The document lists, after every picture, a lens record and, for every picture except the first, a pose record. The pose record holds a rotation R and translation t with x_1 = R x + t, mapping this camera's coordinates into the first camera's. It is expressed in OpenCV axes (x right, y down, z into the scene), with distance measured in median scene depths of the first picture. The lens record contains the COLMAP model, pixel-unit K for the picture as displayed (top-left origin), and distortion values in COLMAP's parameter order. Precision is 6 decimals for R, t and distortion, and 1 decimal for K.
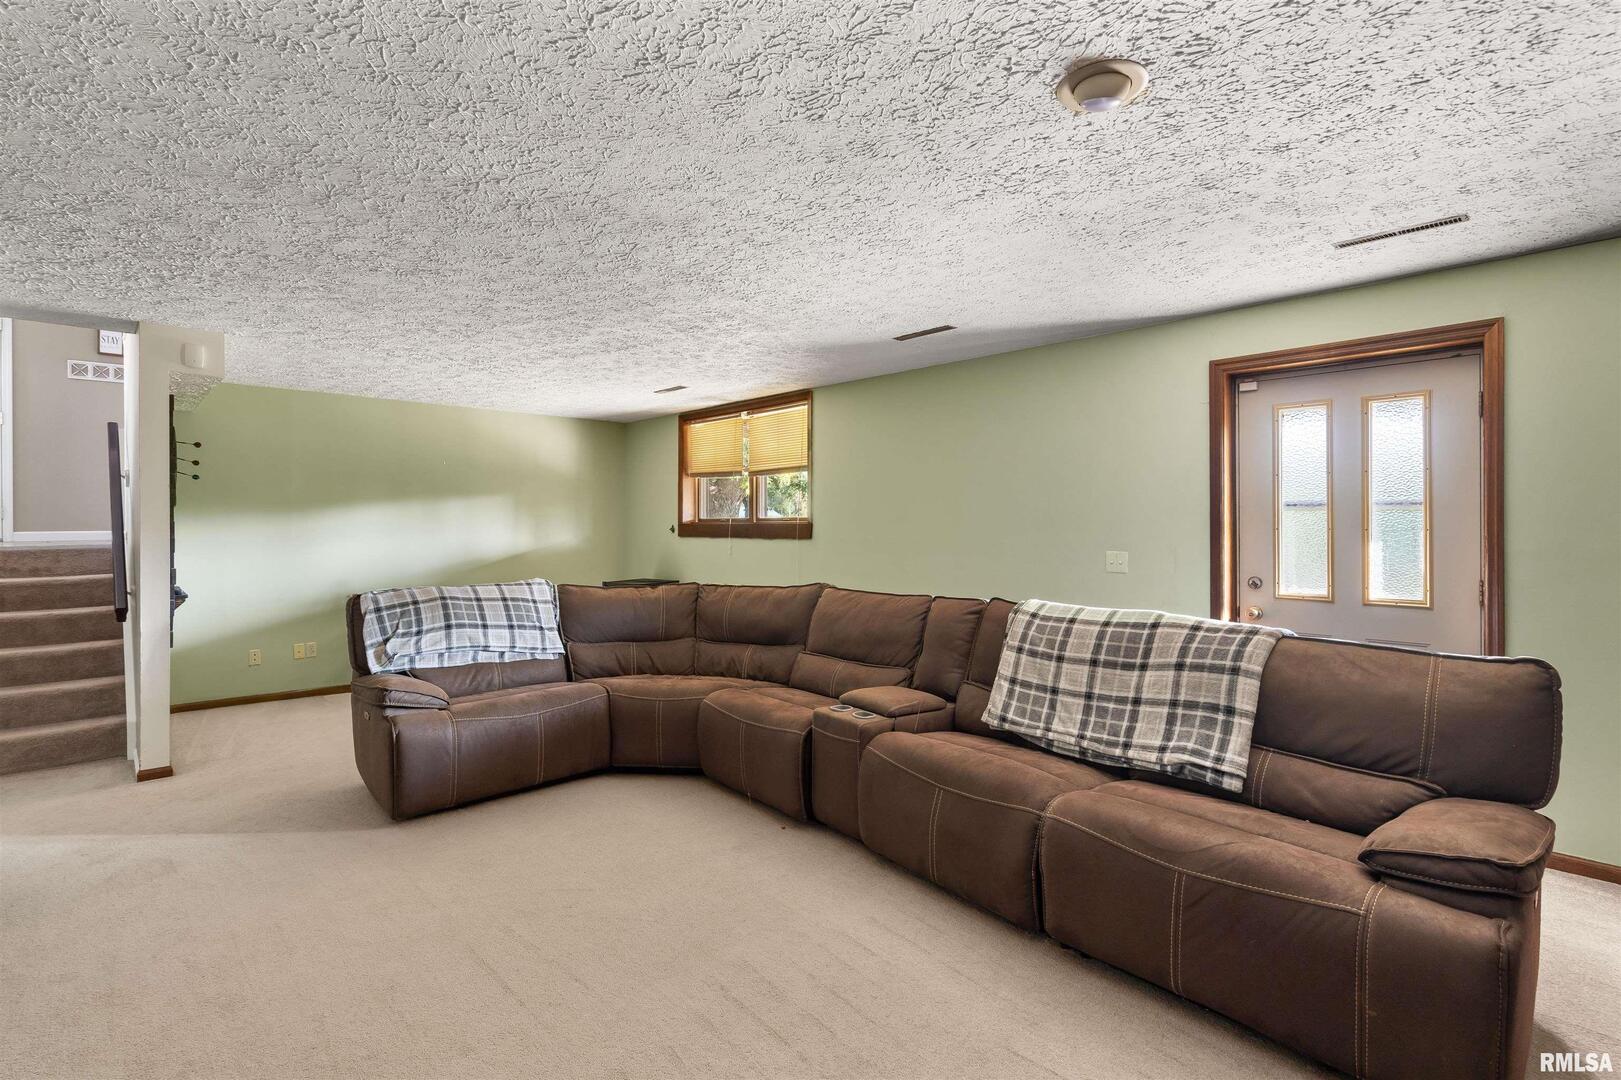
lens RADIAL K [[745.7, 0, 804.9], [0, 745.7, 535.8], [0, 0, 1]] dist [0.002271, 0.000200]
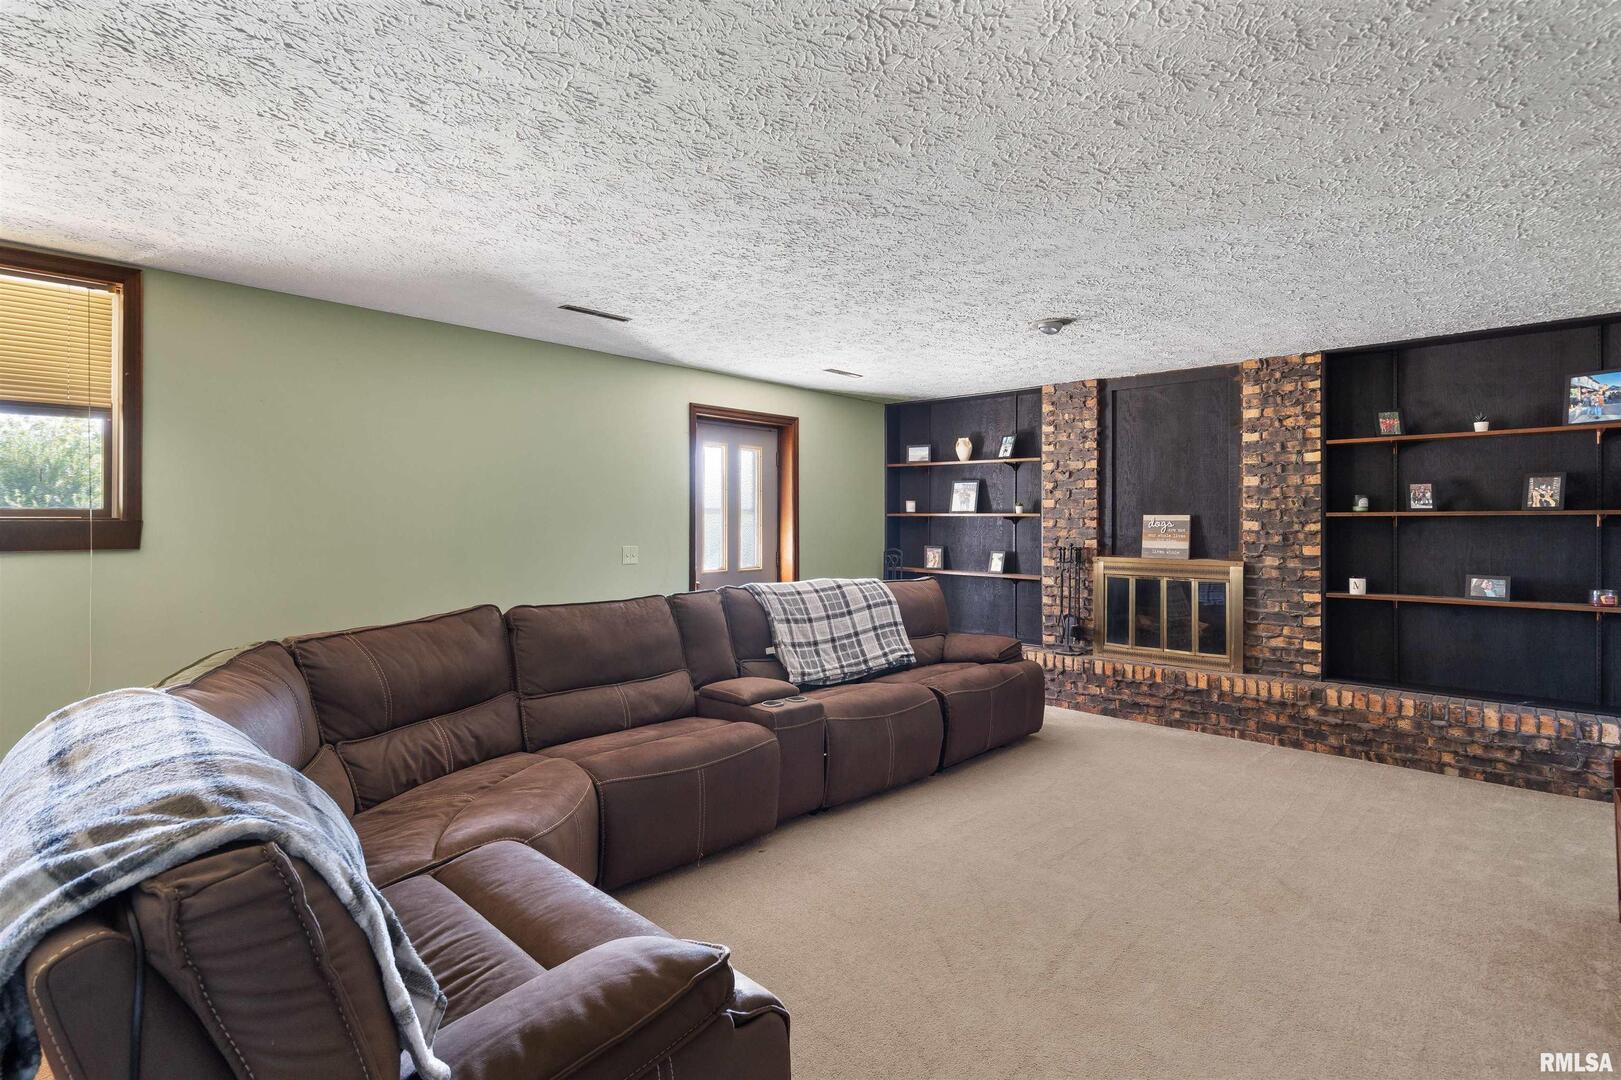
lens RADIAL K [[745.7, 0, 804.2], [0, 745.7, 525.0], [0, 0, 1]] dist [0.002271, 0.000200]
pose [[-0.040603, -0.002921, 0.999171, -1.108305], [0.015207, 0.999878, 0.003541, -0.017606], [-0.999060, 0.015339, -0.040553, 1.138523]]
